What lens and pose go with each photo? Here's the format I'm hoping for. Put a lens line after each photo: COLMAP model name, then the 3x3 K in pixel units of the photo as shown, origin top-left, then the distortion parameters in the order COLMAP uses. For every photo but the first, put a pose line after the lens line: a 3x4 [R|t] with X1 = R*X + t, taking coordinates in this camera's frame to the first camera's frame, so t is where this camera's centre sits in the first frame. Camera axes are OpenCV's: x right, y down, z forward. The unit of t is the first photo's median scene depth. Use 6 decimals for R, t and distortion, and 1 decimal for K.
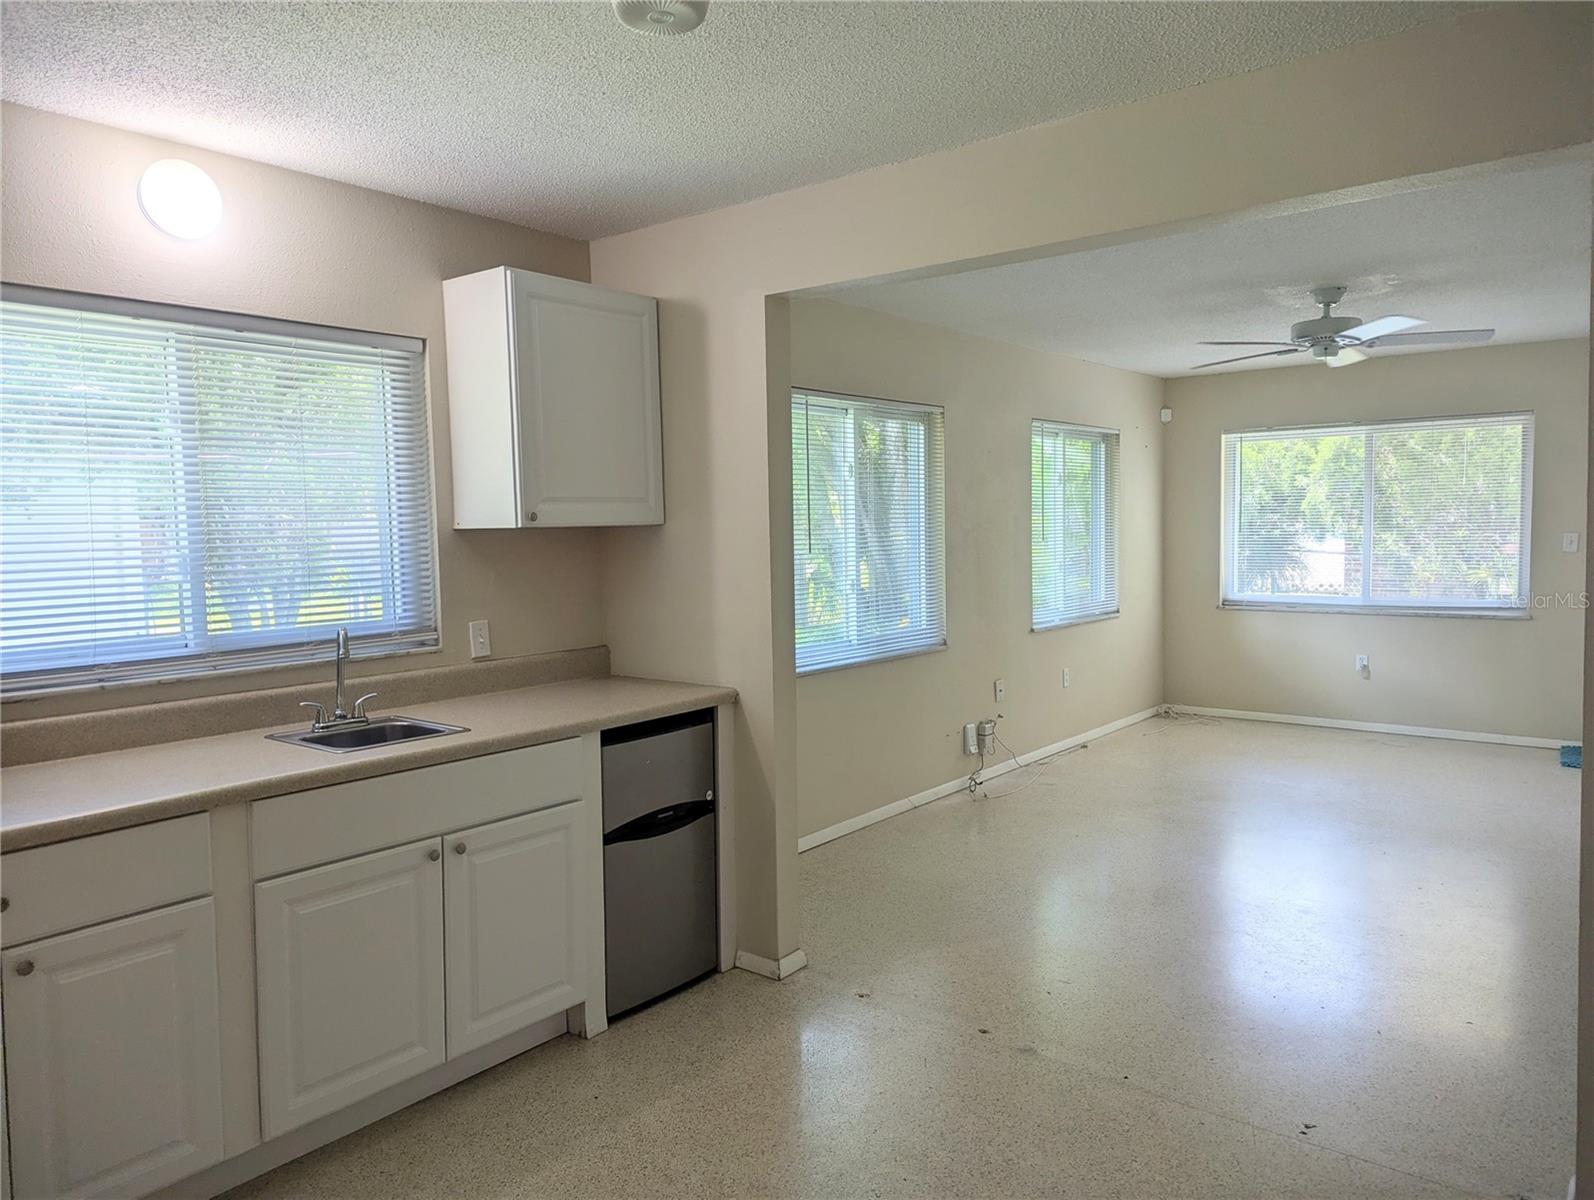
lens RADIAL K [[1108.4, 0, 797.0], [0, 1108.4, 600.0], [0, 0, 1]] dist [0.085555, -0.080369]
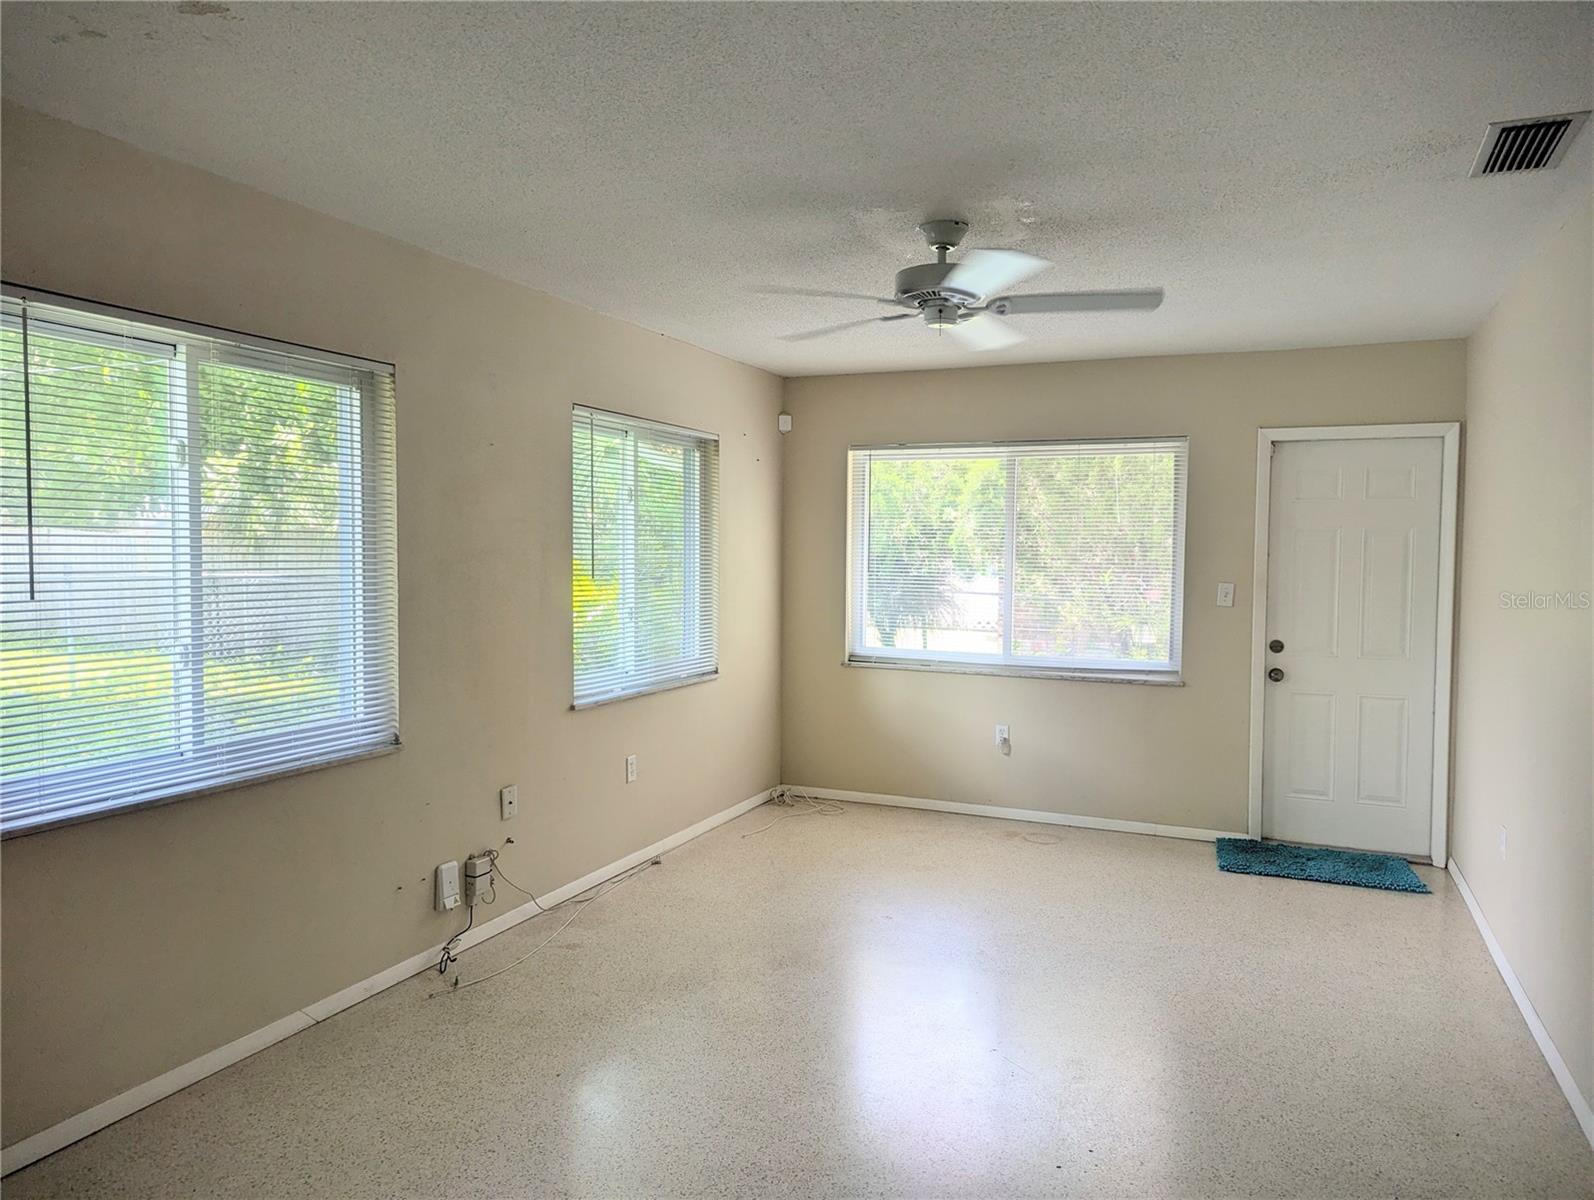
lens RADIAL K [[1108.4, 0, 797.0], [0, 1108.4, 600.0], [0, 0, 1]] dist [0.085555, -0.080369]
pose [[0.965223, 0.015975, 0.260941, 0.151217], [-0.010269, 0.999678, -0.023217, -0.023152], [-0.261228, 0.019730, 0.965076, 0.267670]]
